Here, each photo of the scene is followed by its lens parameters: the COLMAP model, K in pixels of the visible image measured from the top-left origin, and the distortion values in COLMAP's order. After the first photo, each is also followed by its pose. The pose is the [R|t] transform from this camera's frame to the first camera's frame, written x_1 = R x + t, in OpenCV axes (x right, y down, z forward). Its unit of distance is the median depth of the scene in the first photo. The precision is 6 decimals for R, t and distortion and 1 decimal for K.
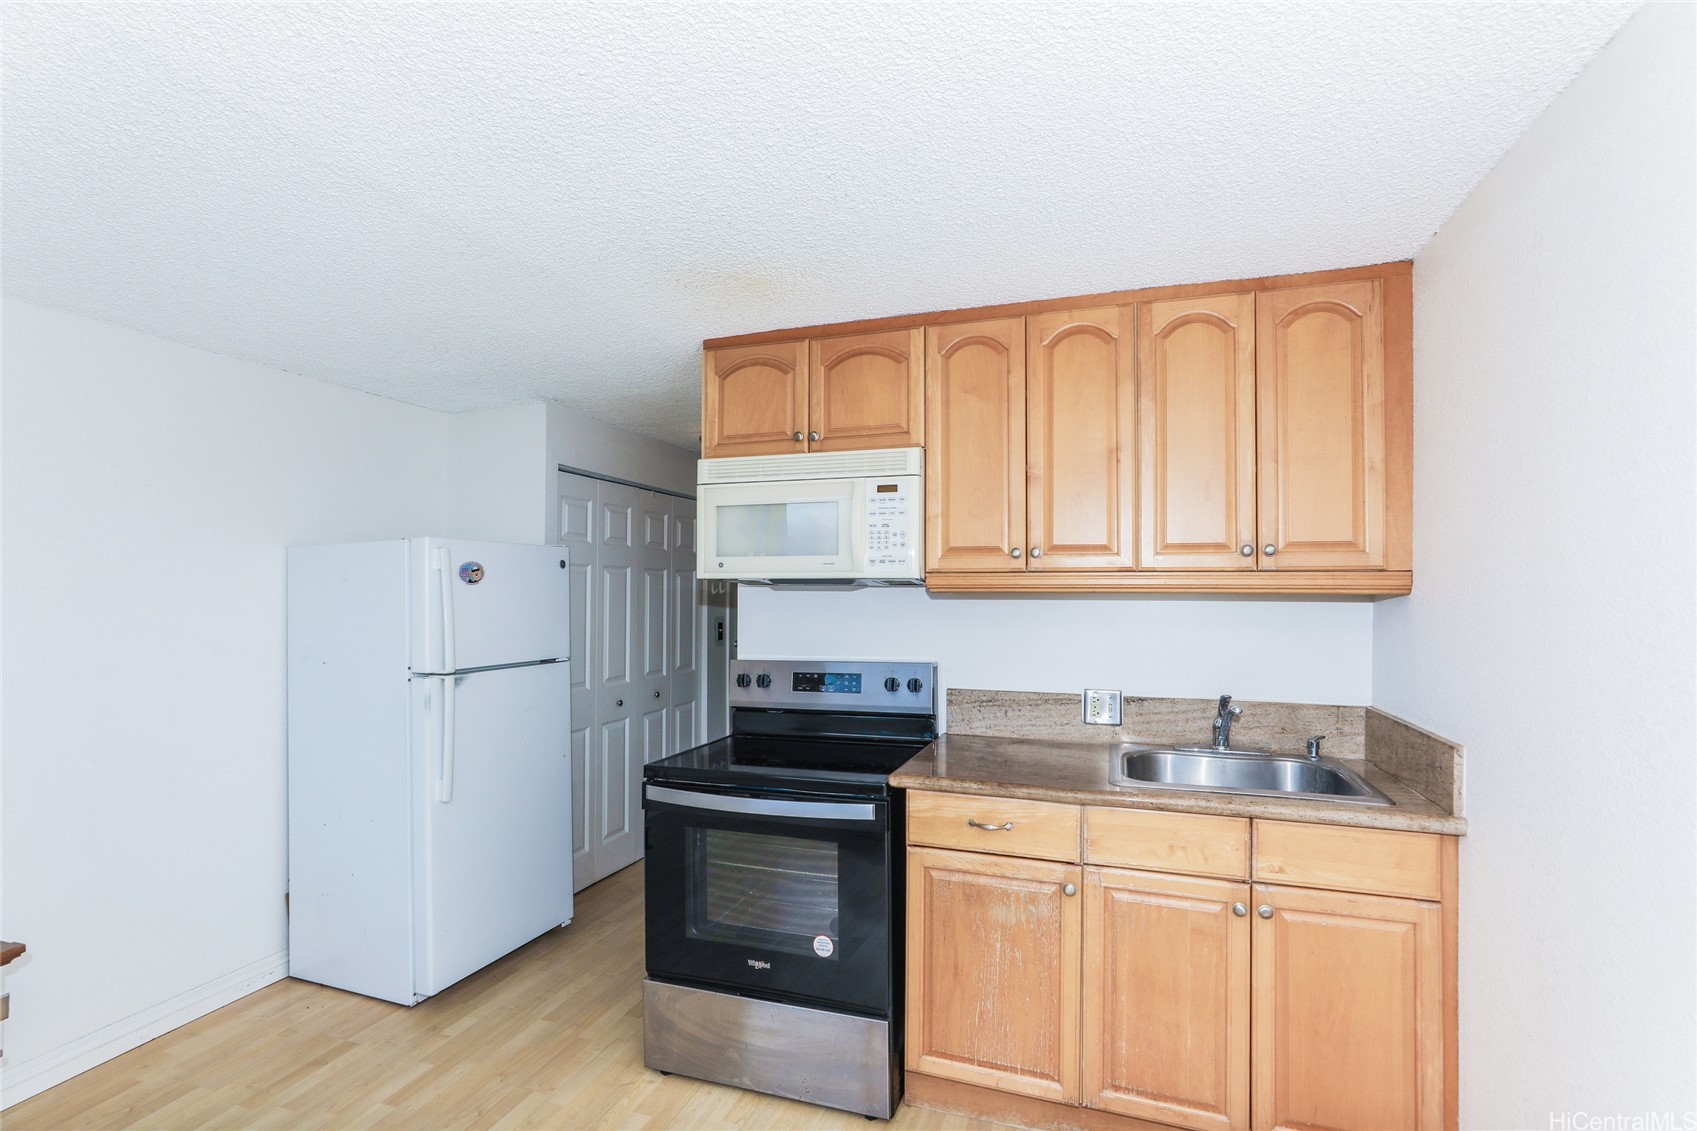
lens RADIAL K [[779.3, 0, 854.4], [0, 779.3, 582.2], [0, 0, 1]] dist [-0.028567, 0.012140]
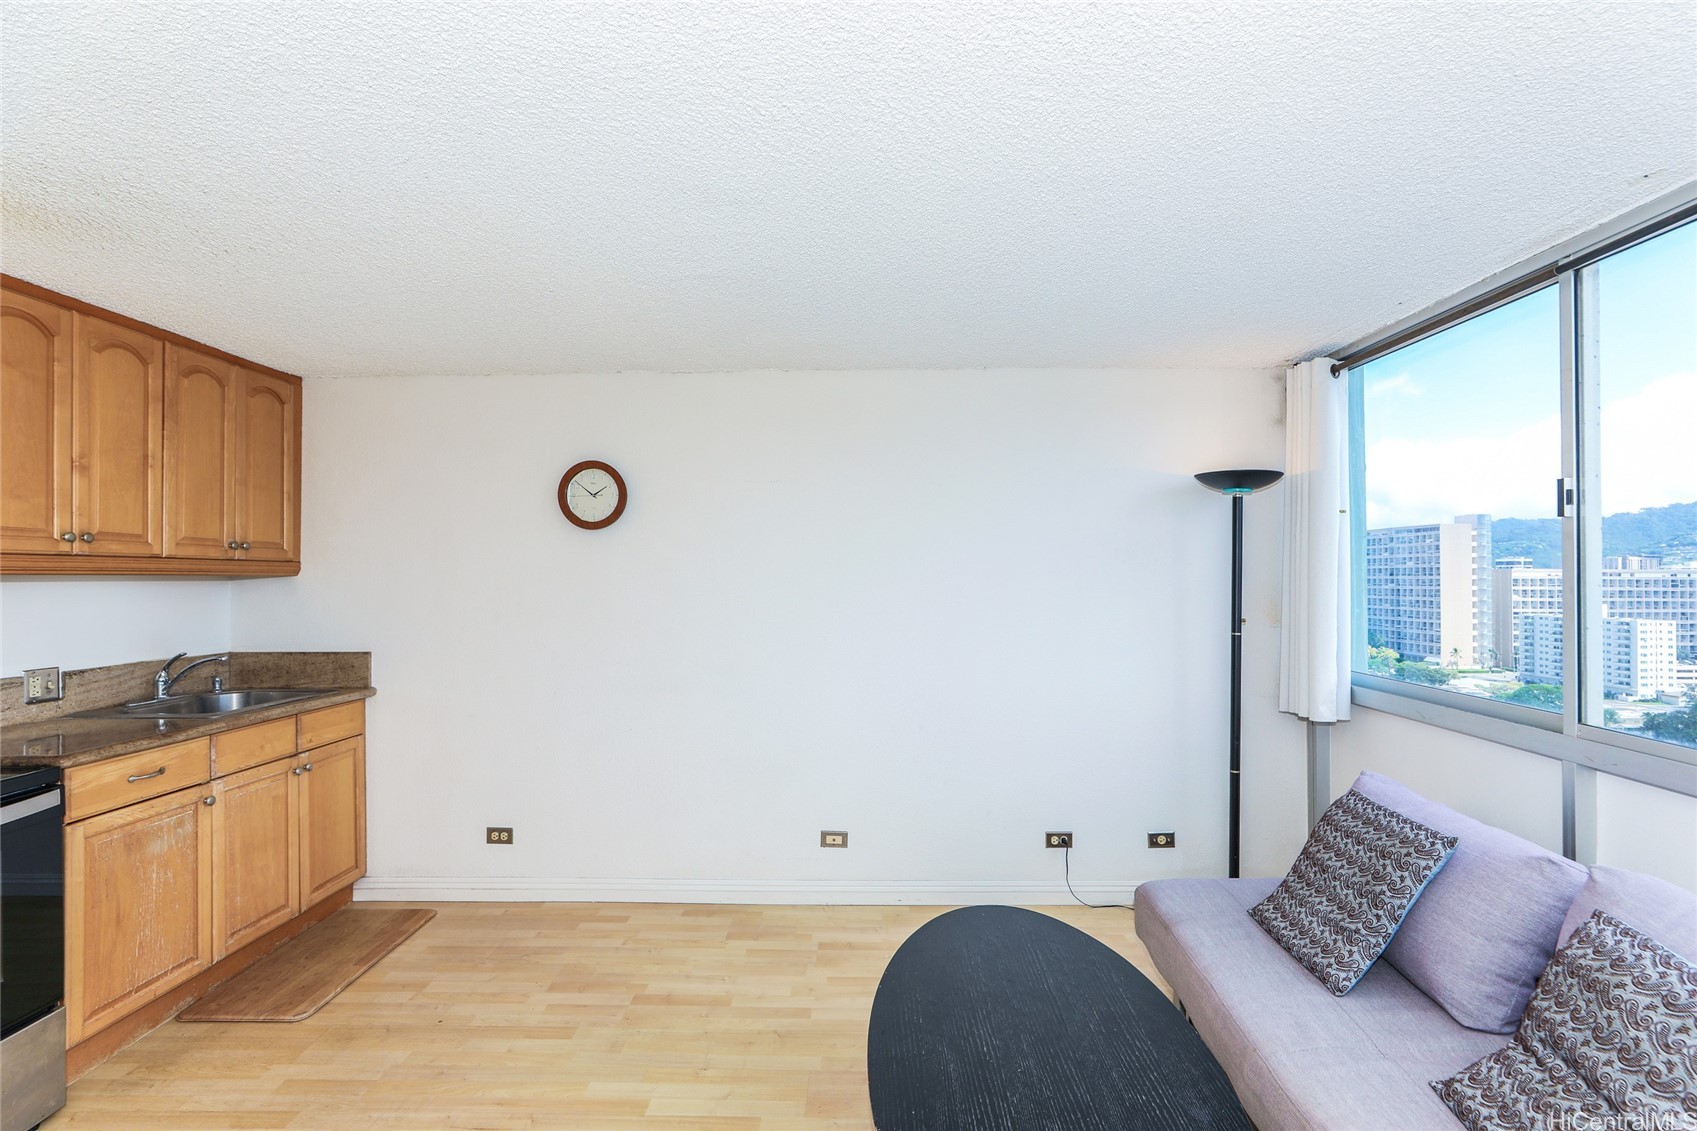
lens RADIAL K [[781.4, 0, 845.6], [0, 781.4, 555.3], [0, 0, 1]] dist [-0.029741, 0.013618]
pose [[-0.290101, 0.025153, 0.956665, -1.100591], [-0.009835, 0.999523, -0.029262, 0.007134], [-0.956945, -0.017897, -0.289716, 0.304052]]
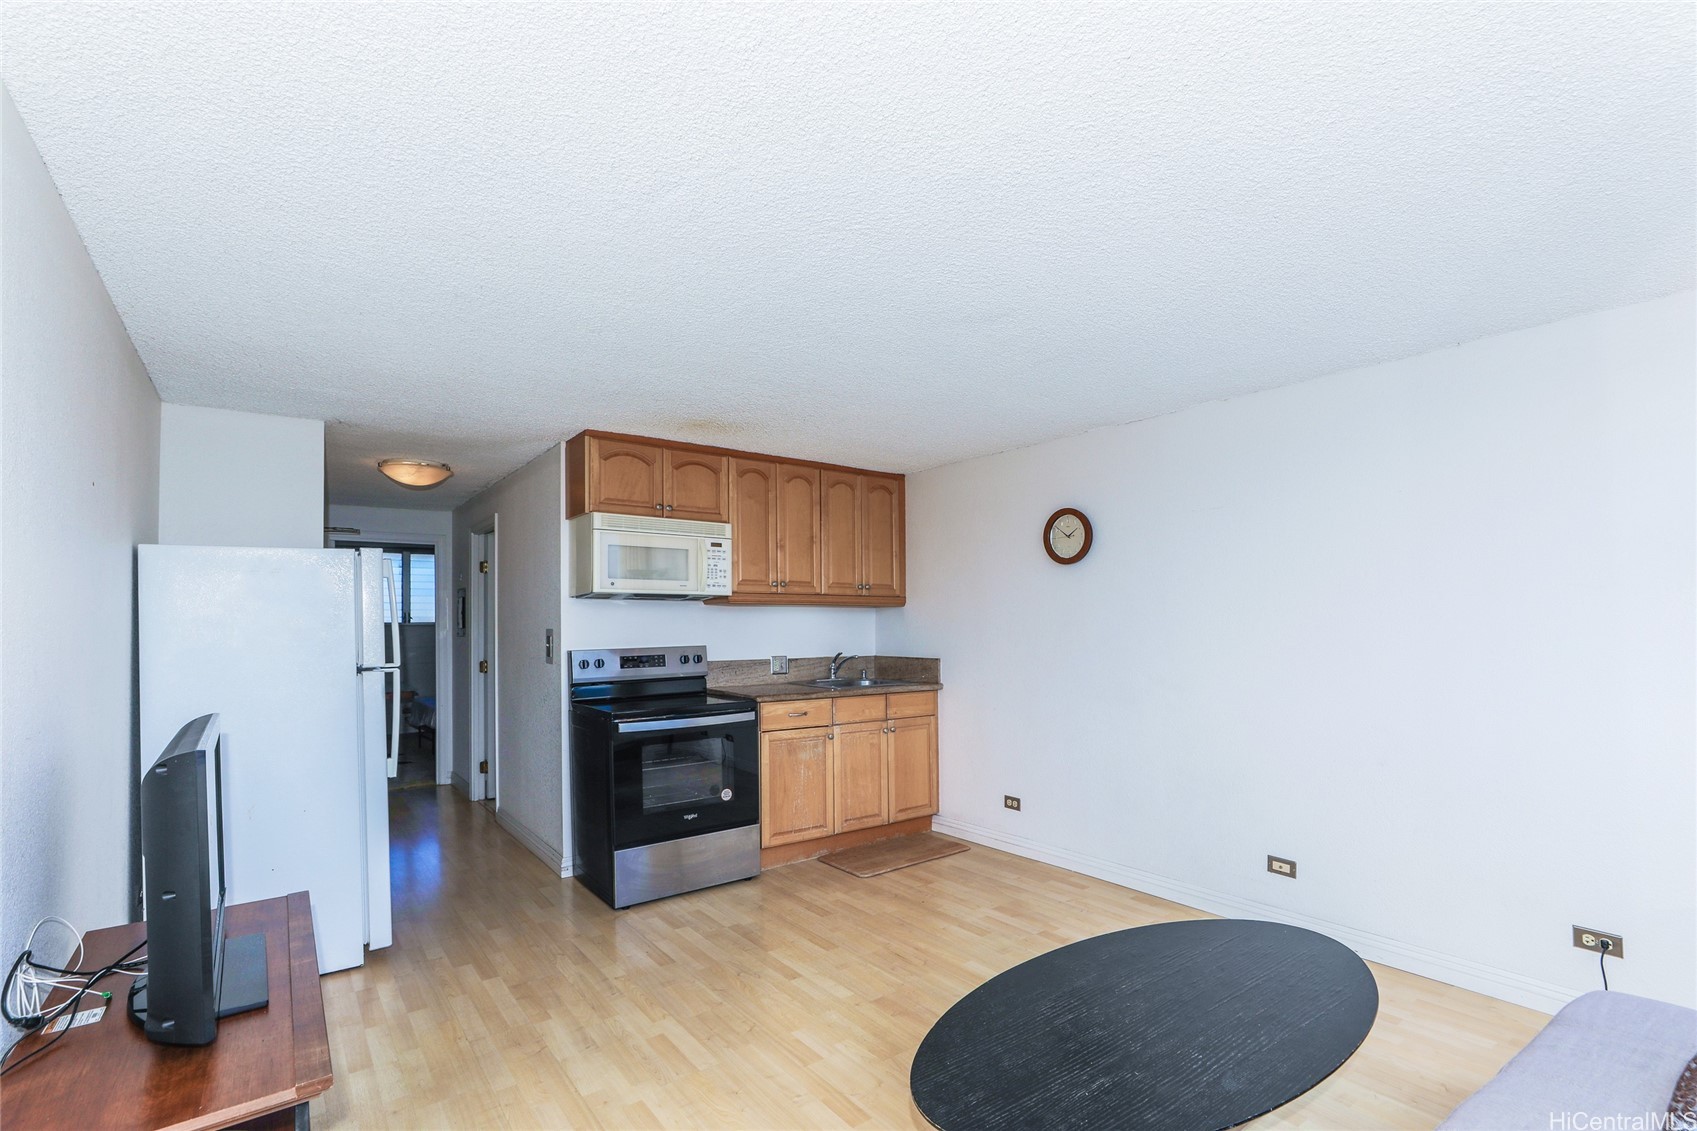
lens RADIAL K [[779.3, 0, 854.4], [0, 779.3, 582.2], [0, 0, 1]] dist [-0.028567, 0.012140]
pose [[0.566309, 0.039297, 0.823256, -1.315440], [-0.006368, 0.999041, -0.043308, 0.042515], [-0.824169, 0.019283, 0.566016, -0.280865]]
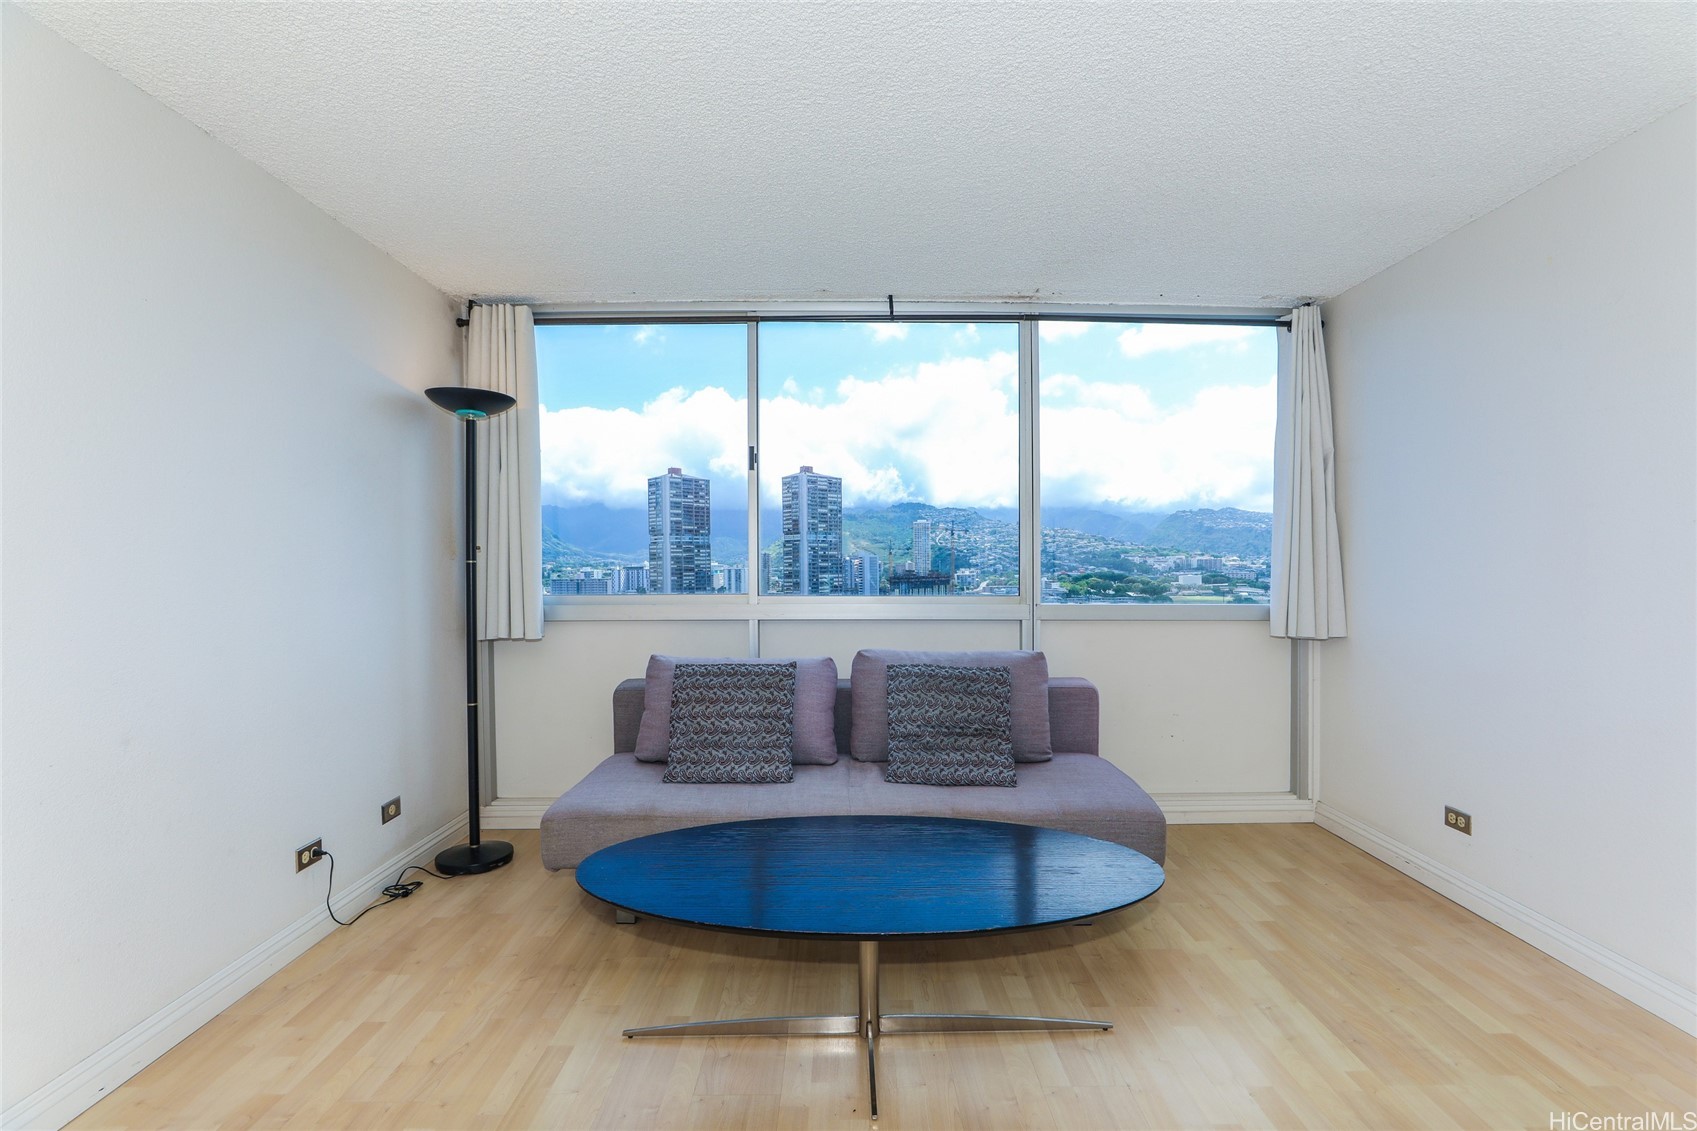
lens RADIAL K [[779.3, 0, 854.4], [0, 779.3, 582.2], [0, 0, 1]] dist [-0.028567, 0.012140]
pose [[-0.937038, 0.017966, -0.348764, -0.120773], [0.017559, 0.999836, 0.004329, 0.141334], [0.348785, -0.002068, -0.937200, 0.713919]]
